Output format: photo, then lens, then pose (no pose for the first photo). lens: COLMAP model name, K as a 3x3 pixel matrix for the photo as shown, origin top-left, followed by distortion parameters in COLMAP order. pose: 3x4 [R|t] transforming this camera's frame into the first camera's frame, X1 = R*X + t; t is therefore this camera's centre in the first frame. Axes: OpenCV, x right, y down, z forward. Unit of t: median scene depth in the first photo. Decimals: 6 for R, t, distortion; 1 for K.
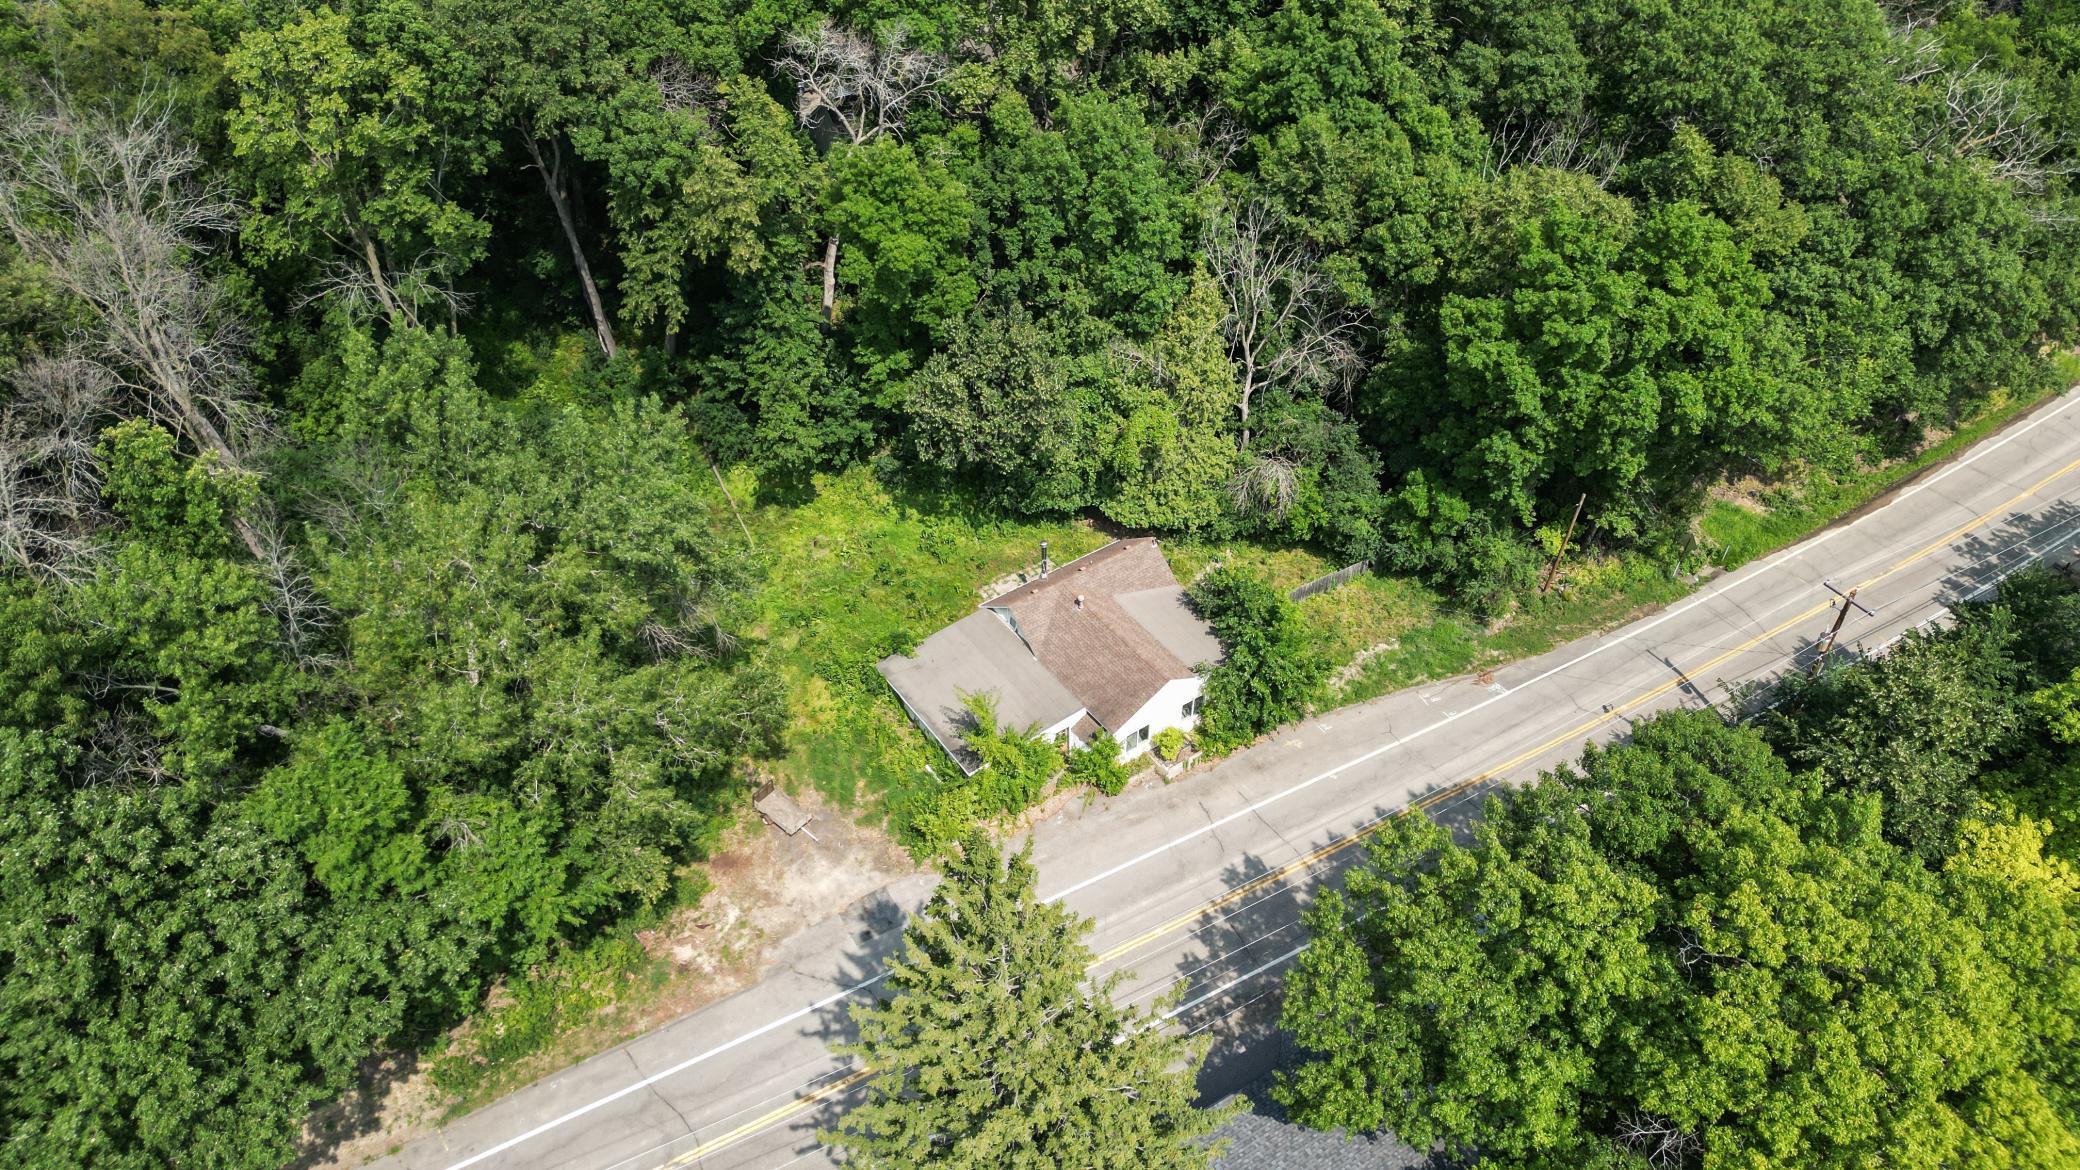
lens RADIAL K [[1422.0, 0, 1042.0], [0, 1422.0, 587.4], [0, 0, 1]] dist [0.074798, -0.059600]
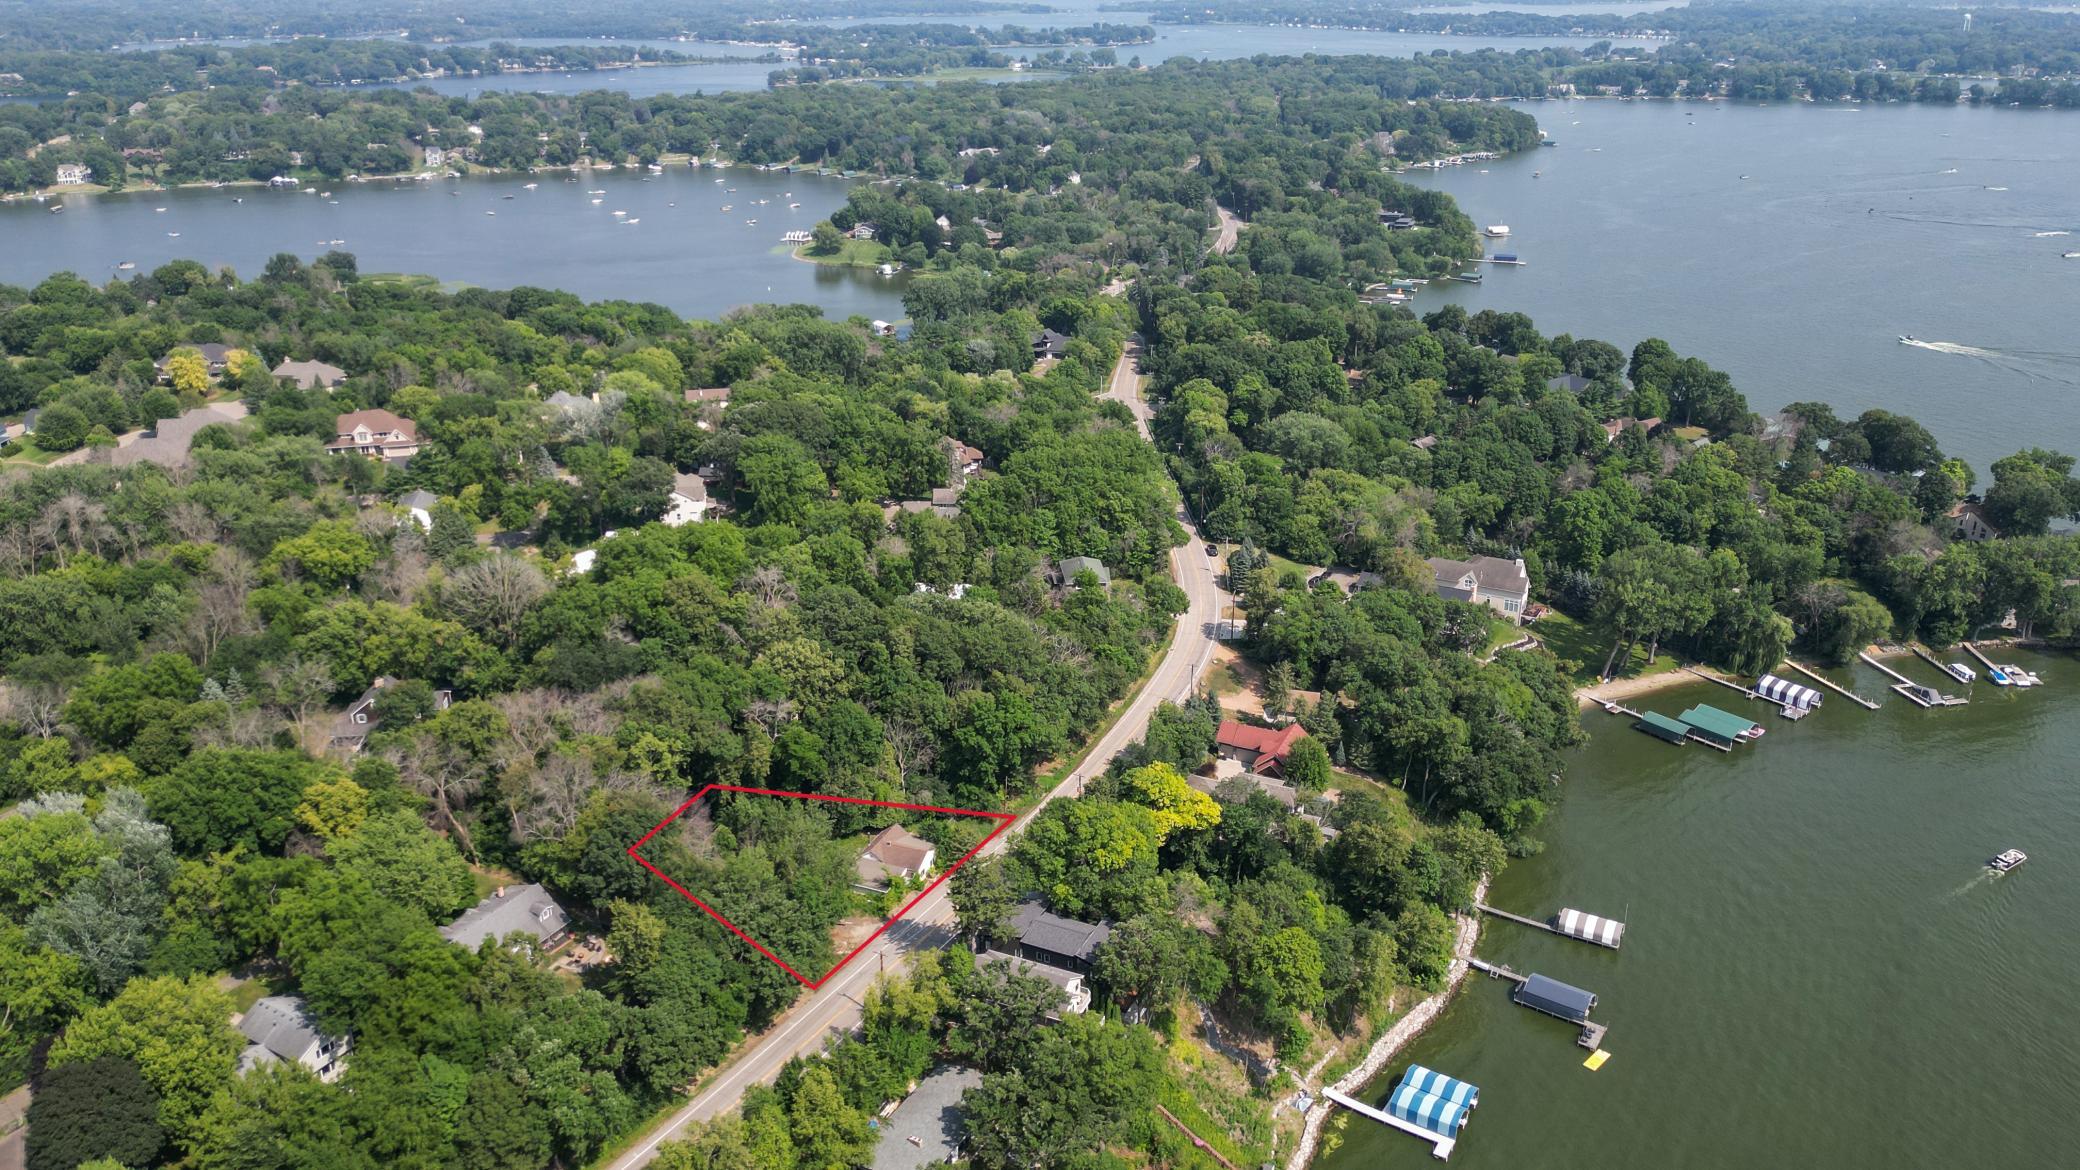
lens RADIAL K [[1526.2, 0, 1032.2], [0, 1526.2, 577.5], [0, 0, 1]] dist [0.065510, -0.003301]
pose [[0.847562, -0.192306, 0.494628, -1.290390], [0.356313, 0.896929, -0.261839, 0.490714], [-0.393292, 0.398168, 0.828724, -2.237571]]
